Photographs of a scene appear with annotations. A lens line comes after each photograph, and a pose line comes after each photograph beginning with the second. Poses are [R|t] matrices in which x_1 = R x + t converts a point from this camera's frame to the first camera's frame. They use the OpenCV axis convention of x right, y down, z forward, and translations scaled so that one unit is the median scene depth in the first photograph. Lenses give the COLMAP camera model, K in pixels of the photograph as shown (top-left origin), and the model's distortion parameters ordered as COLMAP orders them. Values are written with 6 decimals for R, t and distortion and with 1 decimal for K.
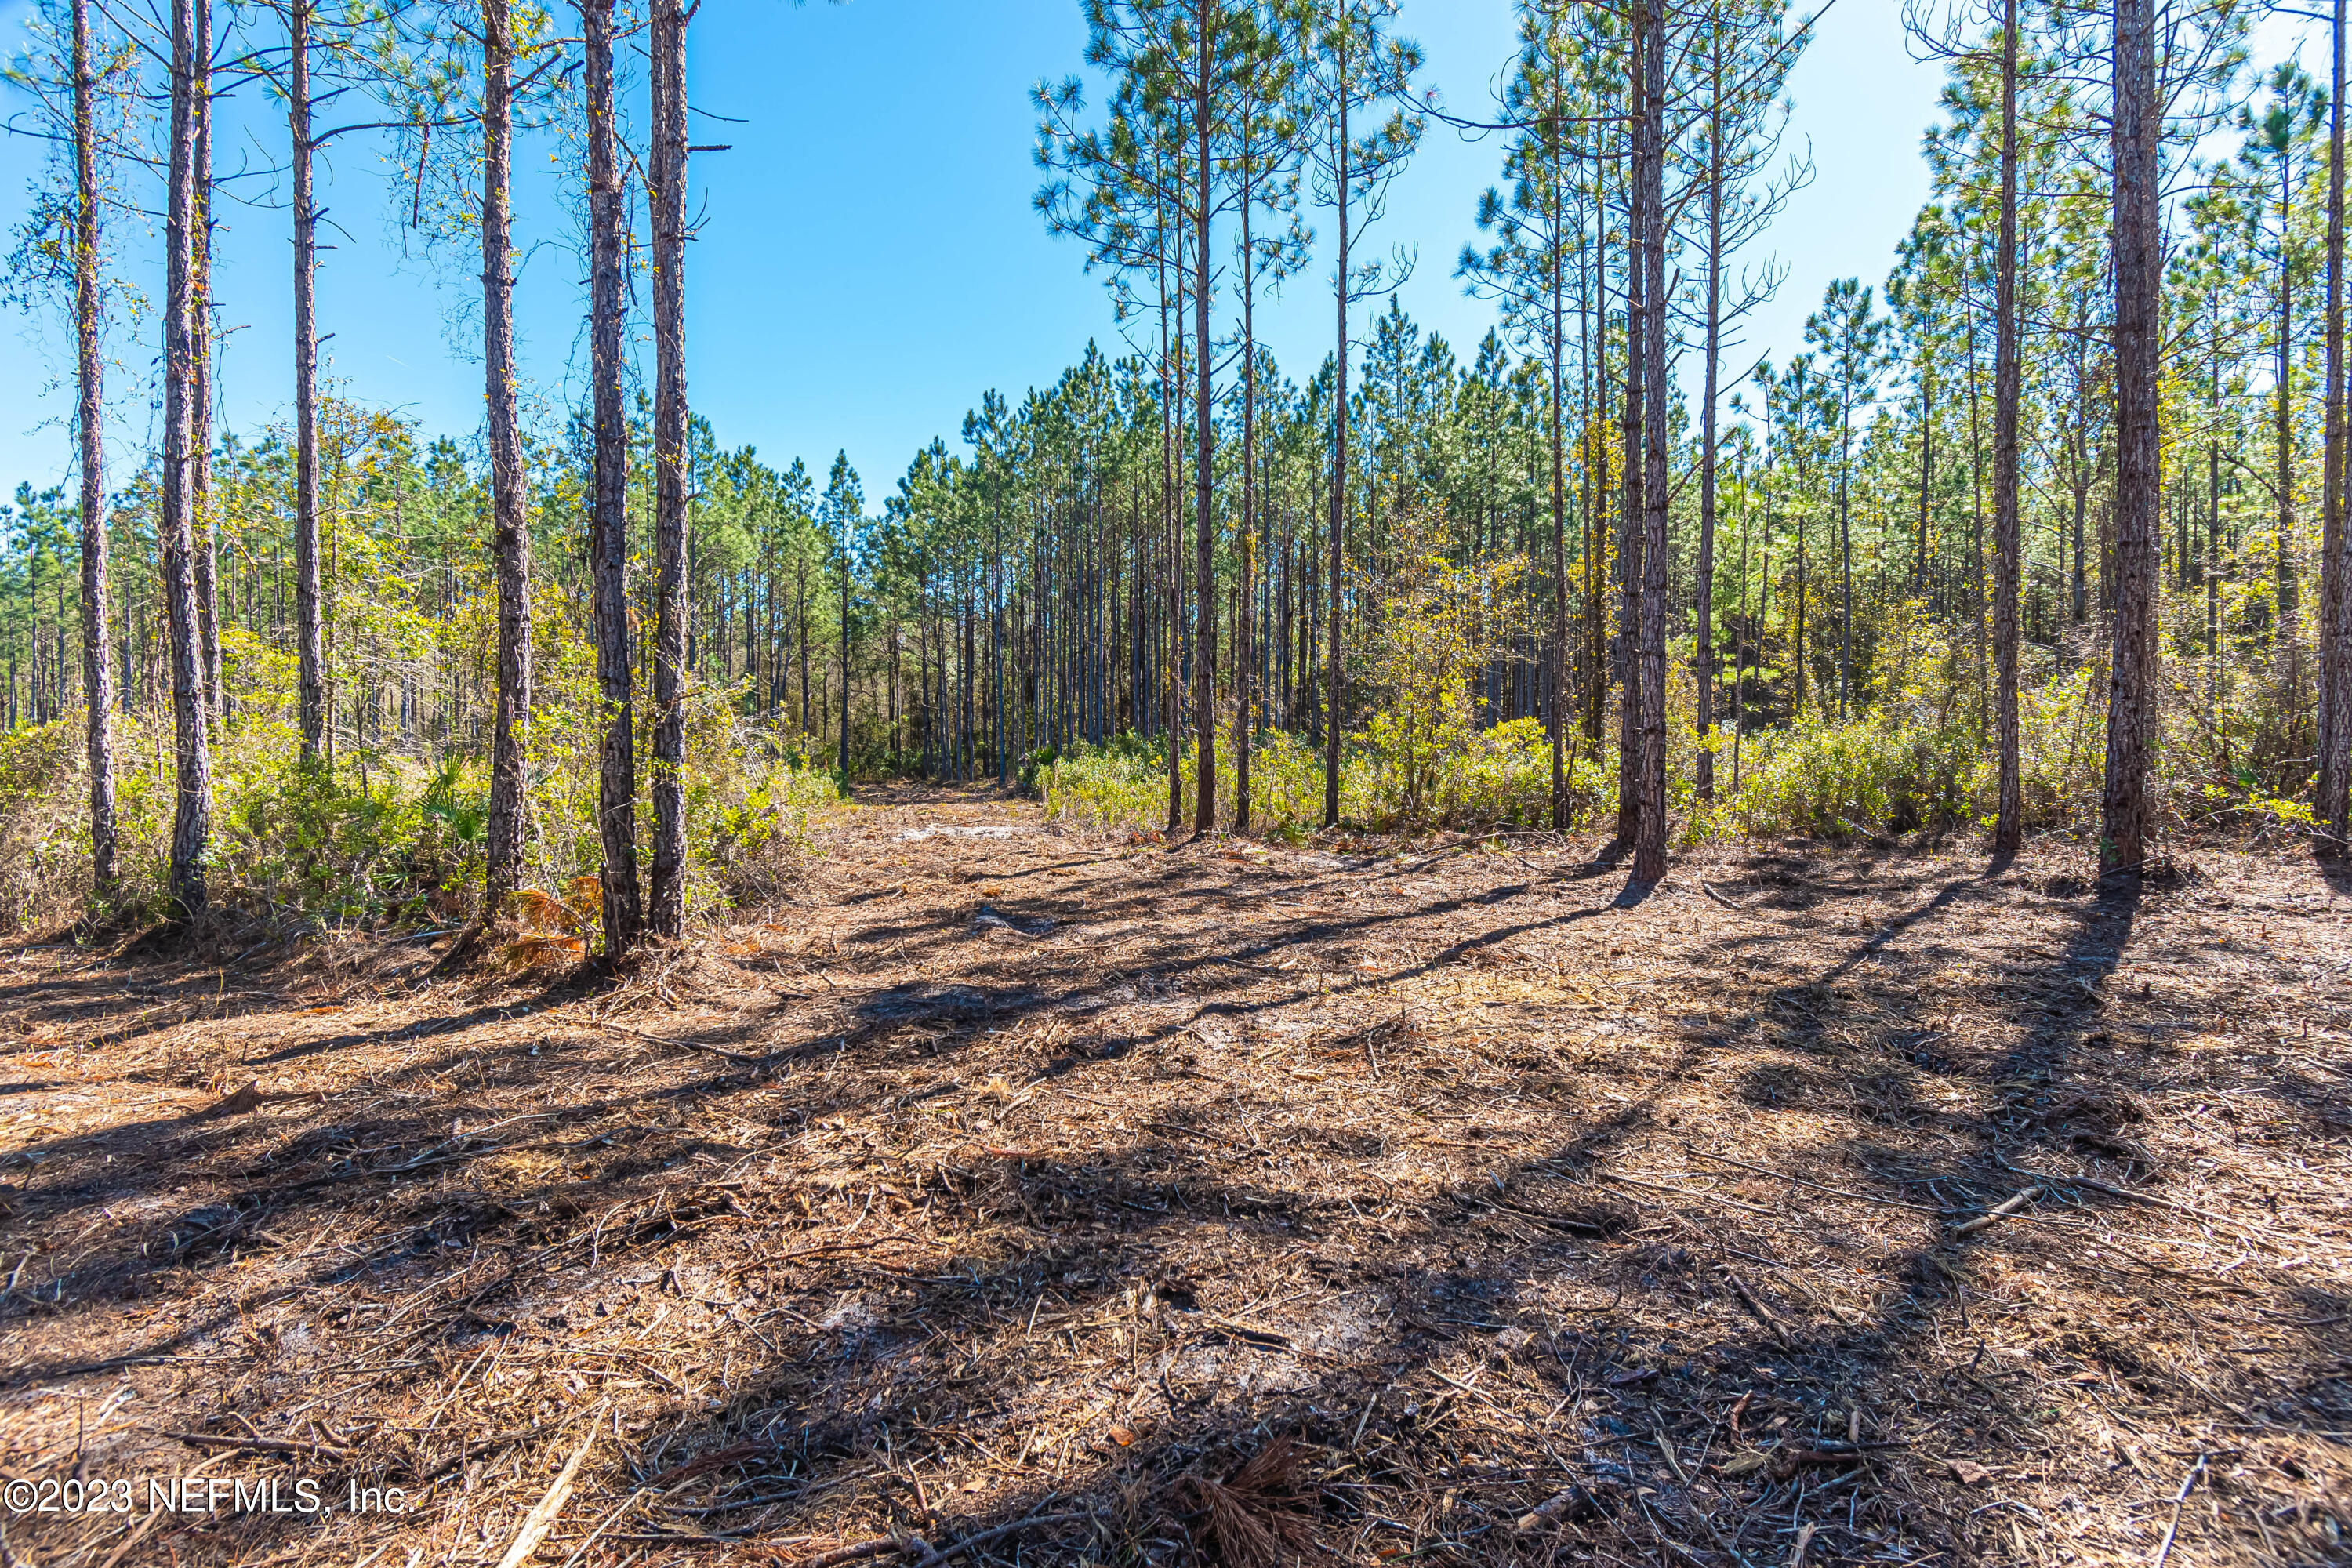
lens RADIAL K [[1245.4, 0, 1184.0], [0, 1245.4, 797.5], [0, 0, 1]] dist [-0.002899, -0.004110]
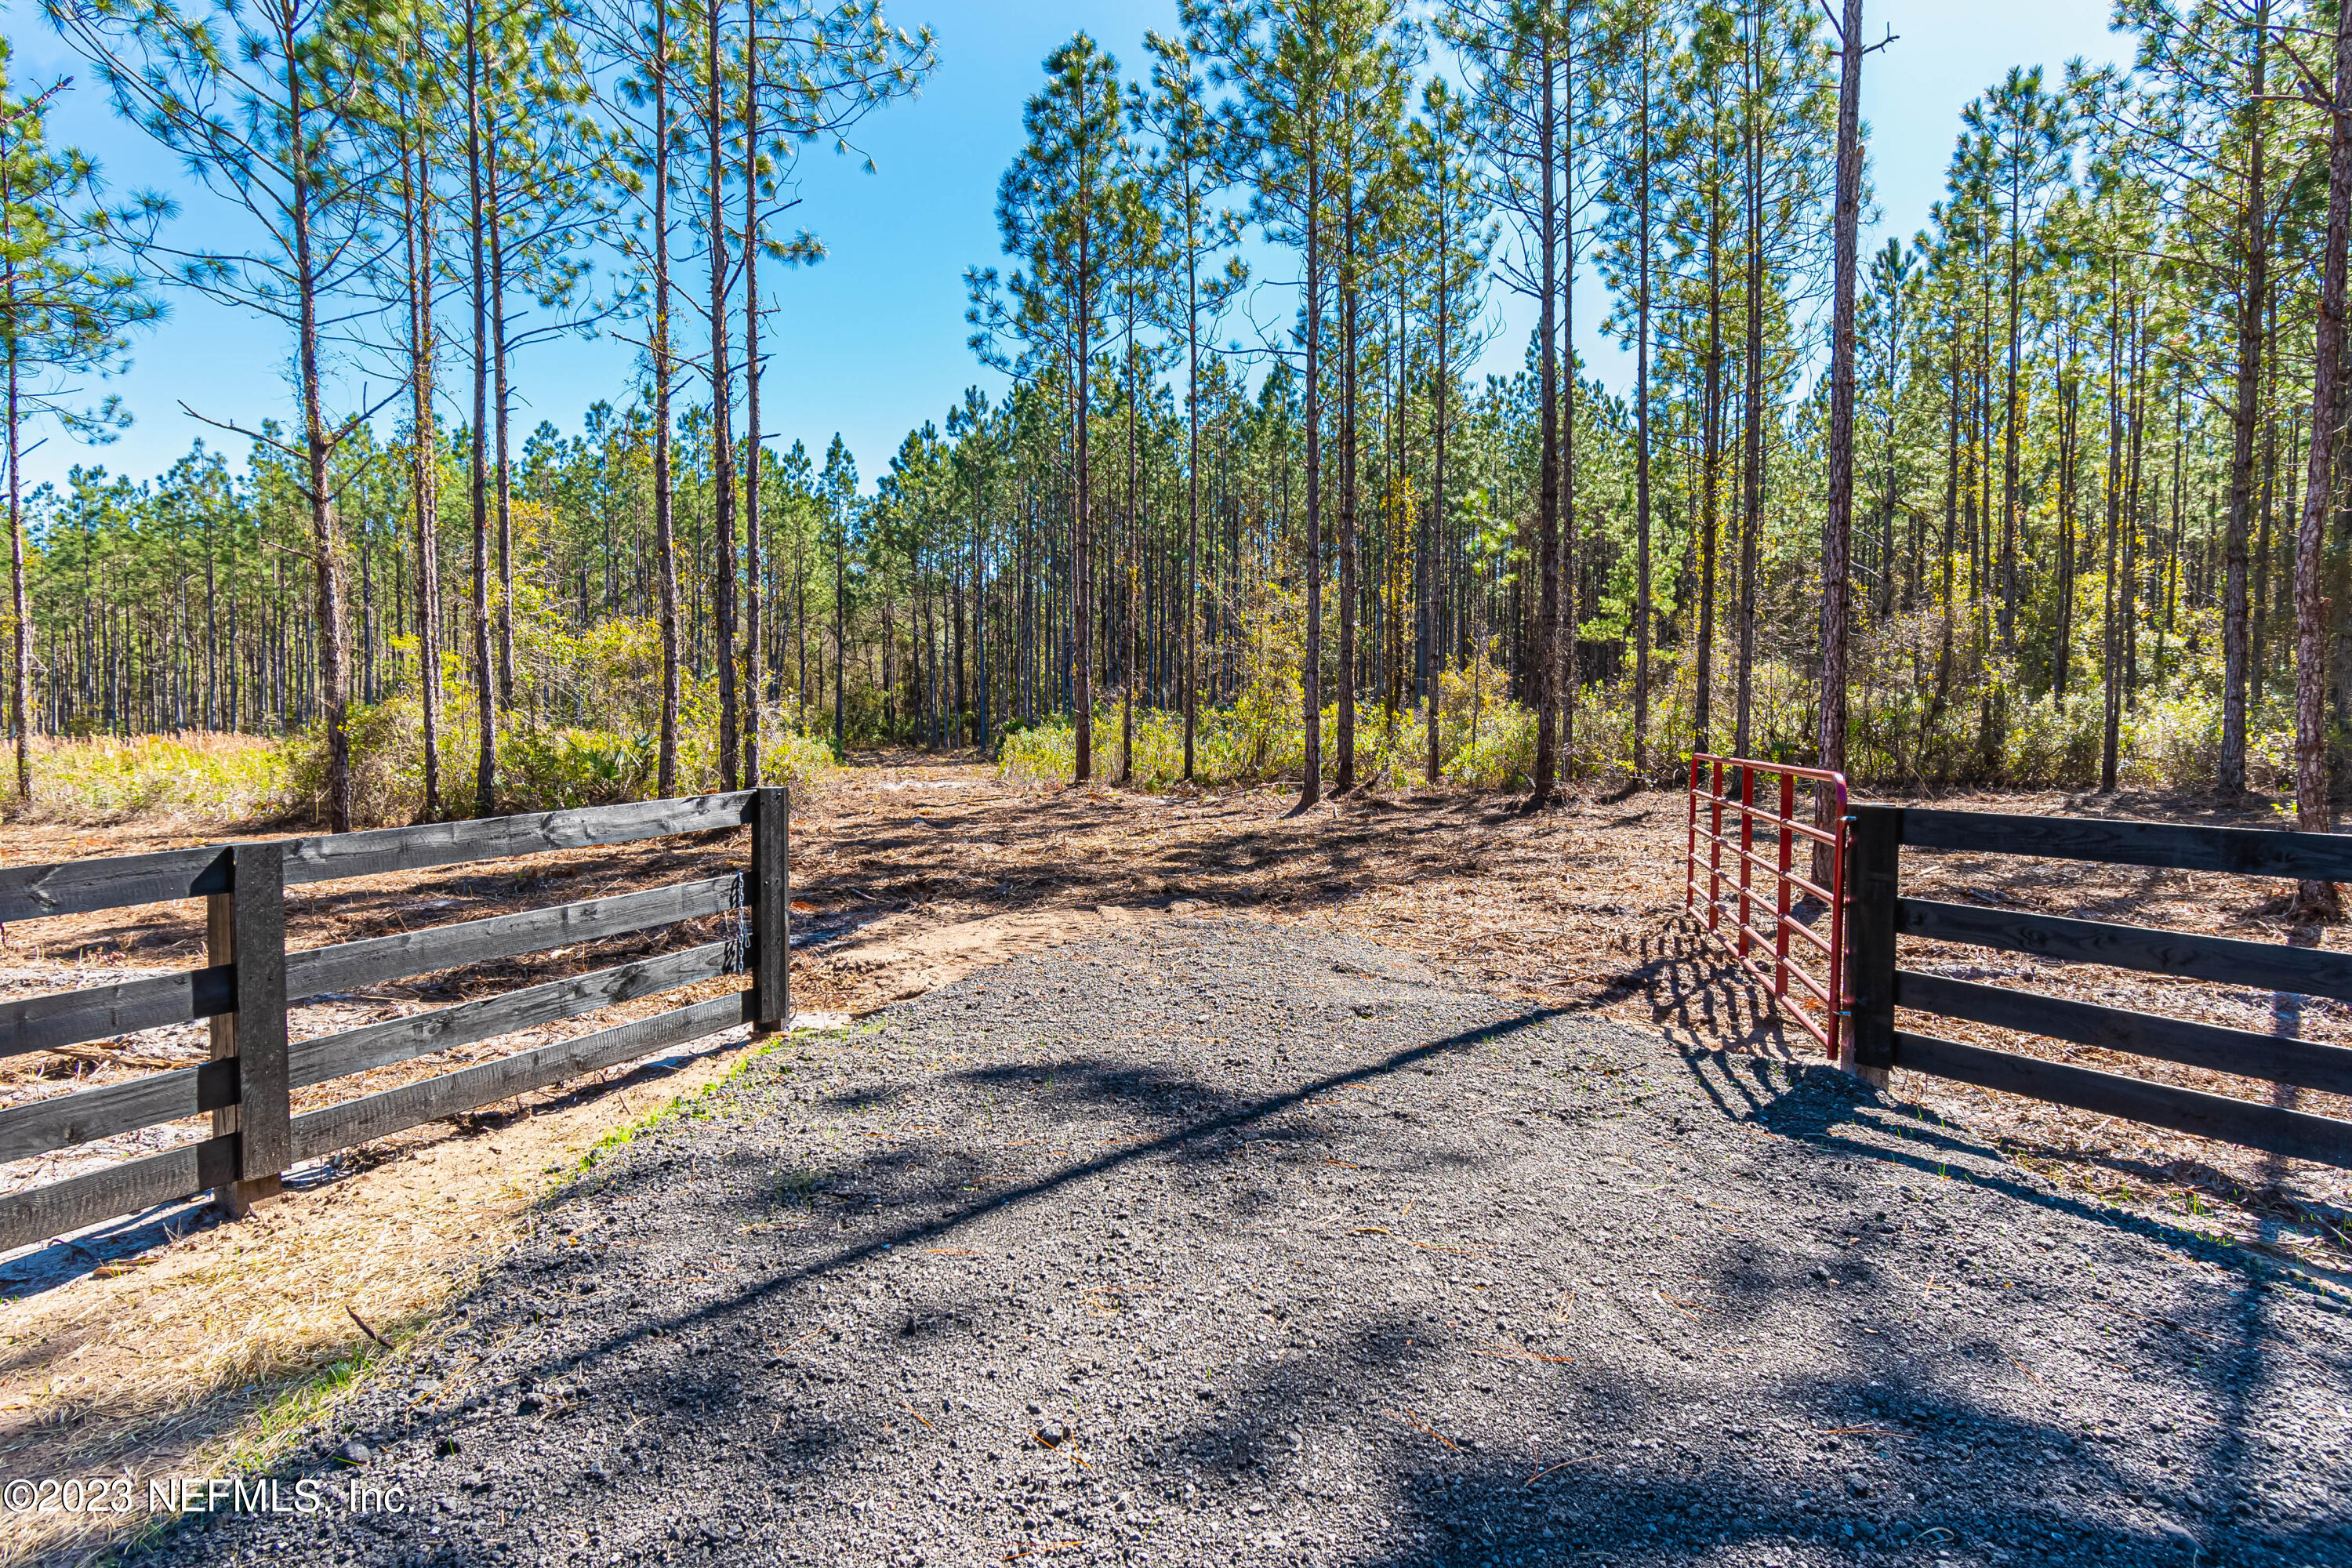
lens RADIAL K [[1398.1, 0, 1177.0], [0, 1398.1, 792.4], [0, 0, 1]] dist [0.005698, 0.000412]
pose [[0.999538, 0.005982, -0.029803, 0.152158], [-0.005491, 0.999848, 0.016553, 0.011005], [0.029897, -0.016382, 0.999419, -0.548317]]
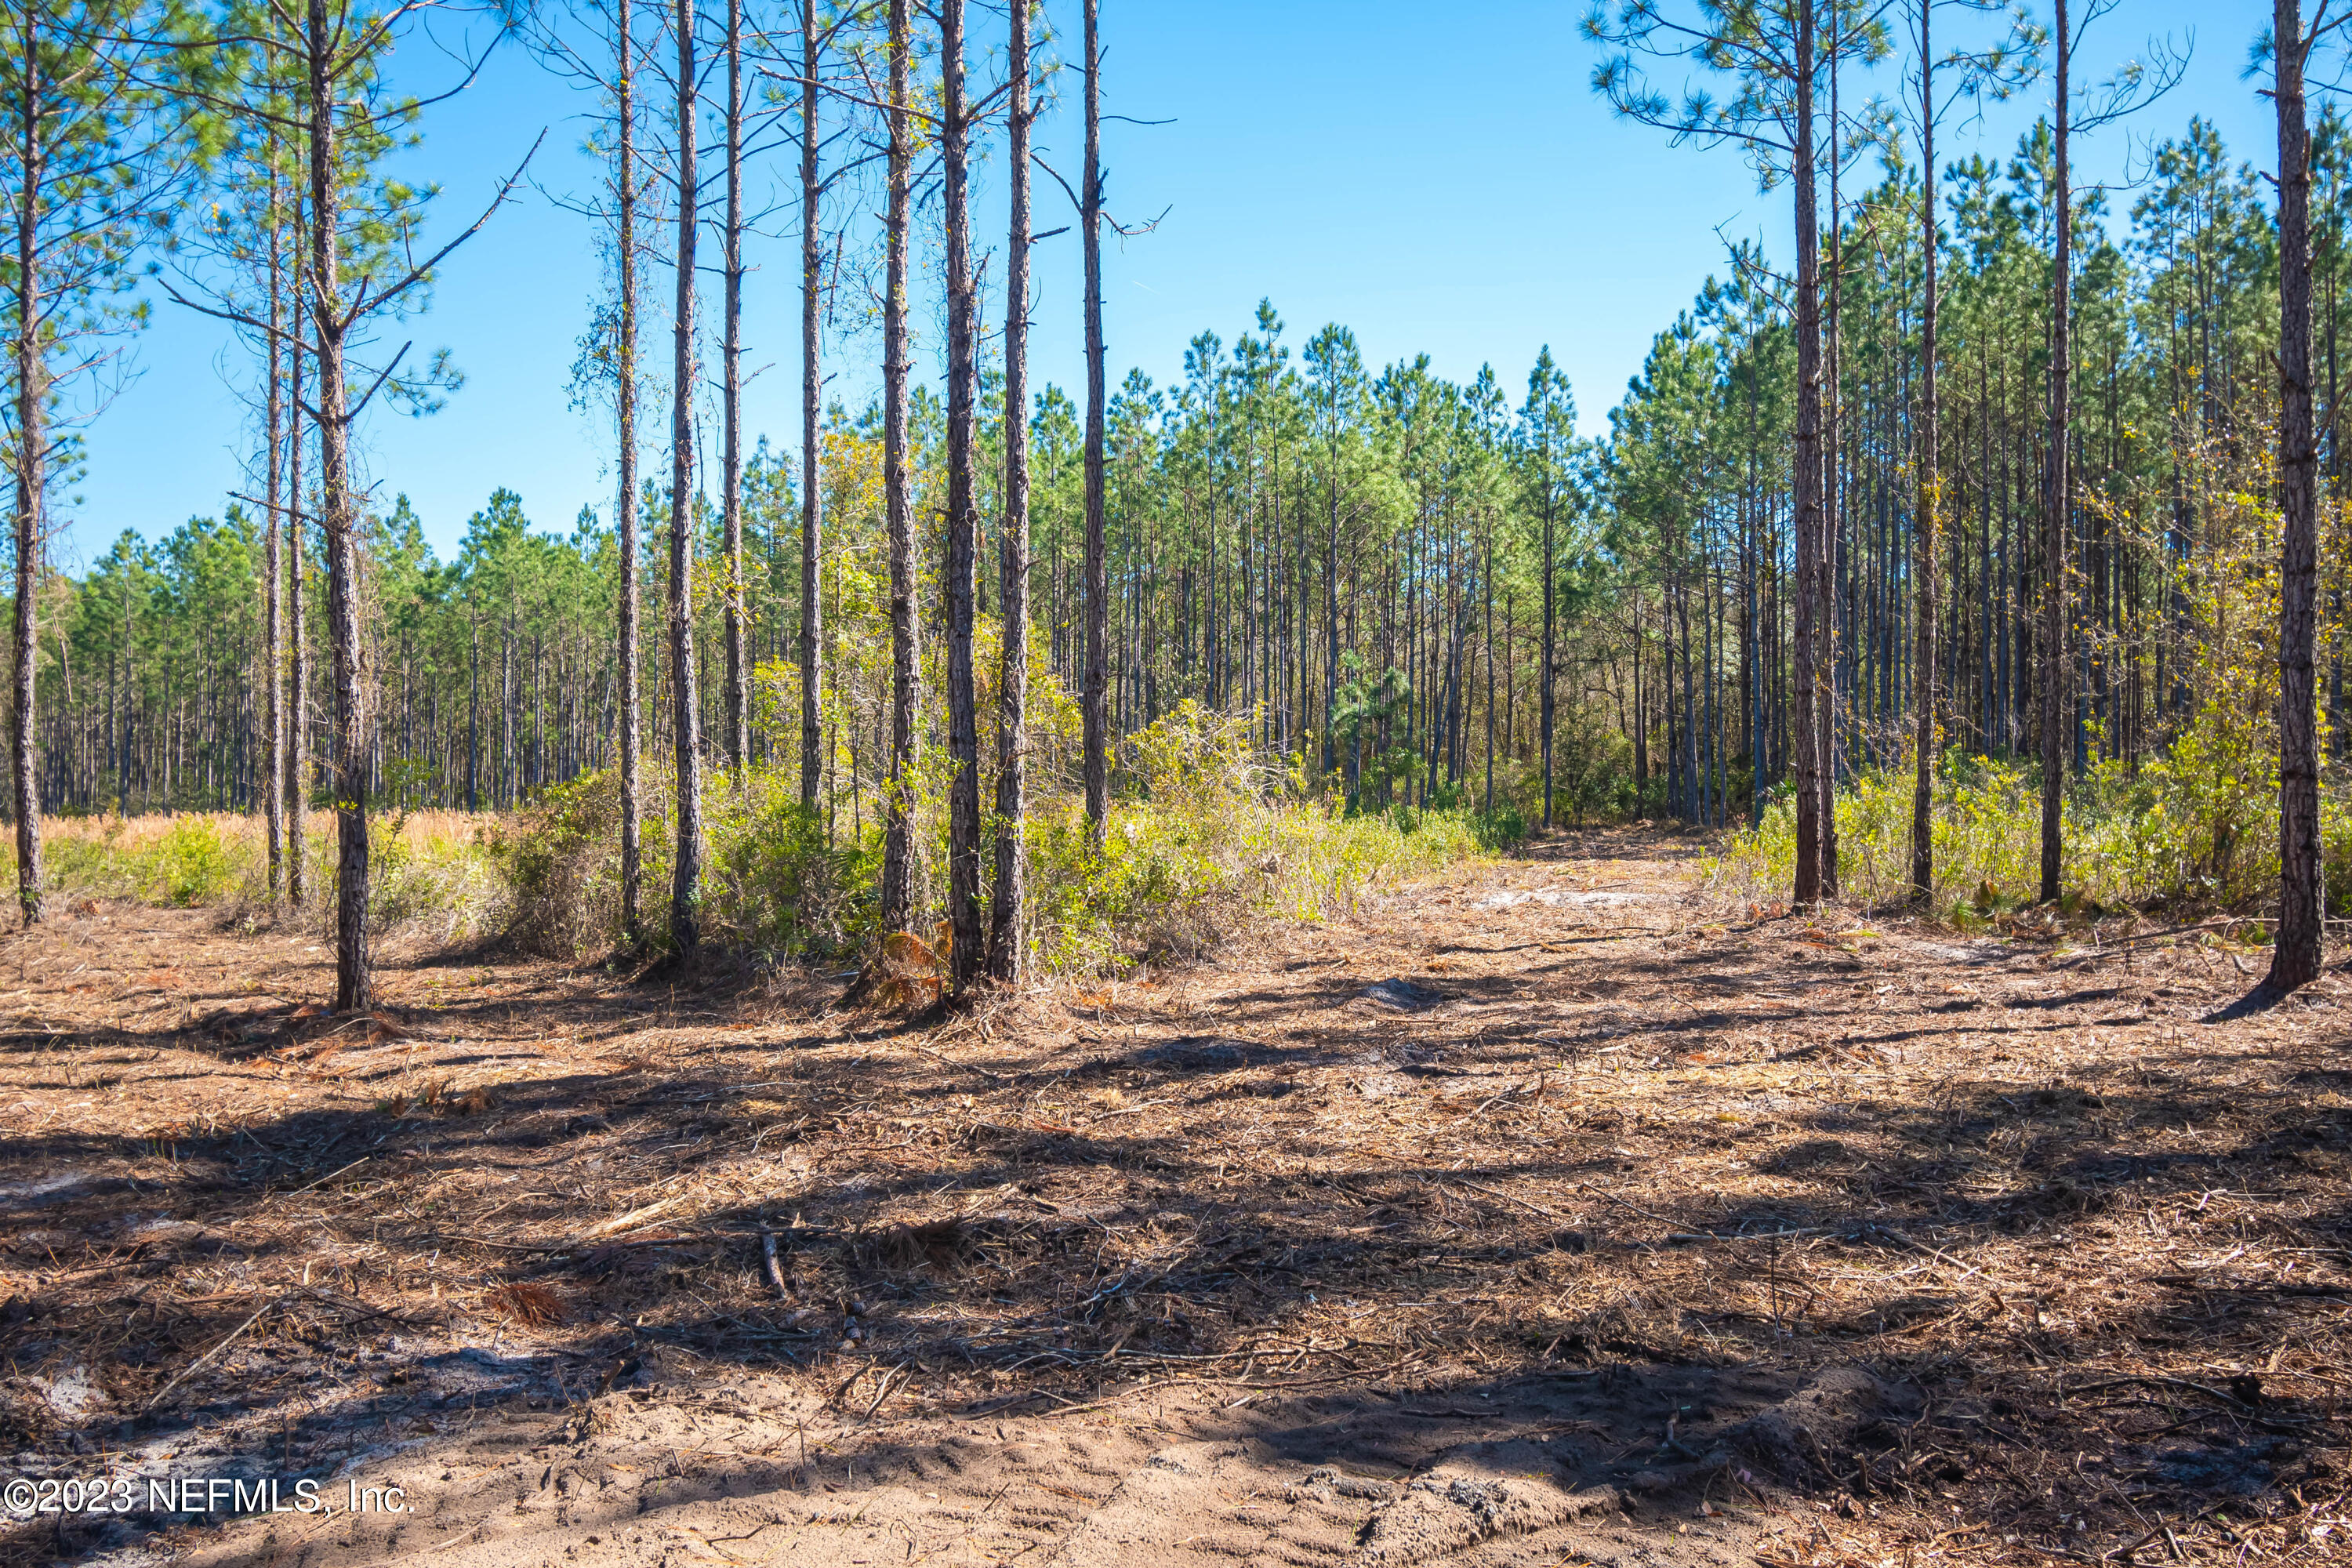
lens RADIAL K [[1968.3, 0, 1170.4], [0, 1968.3, 799.8], [0, 0, 1]] dist [0.007144, -0.031853]
pose [[0.877389, 0.003407, -0.479768, 0.211520], [-0.015061, 0.999678, -0.020445, -0.003902], [0.479544, 0.025164, 0.877157, -0.167520]]
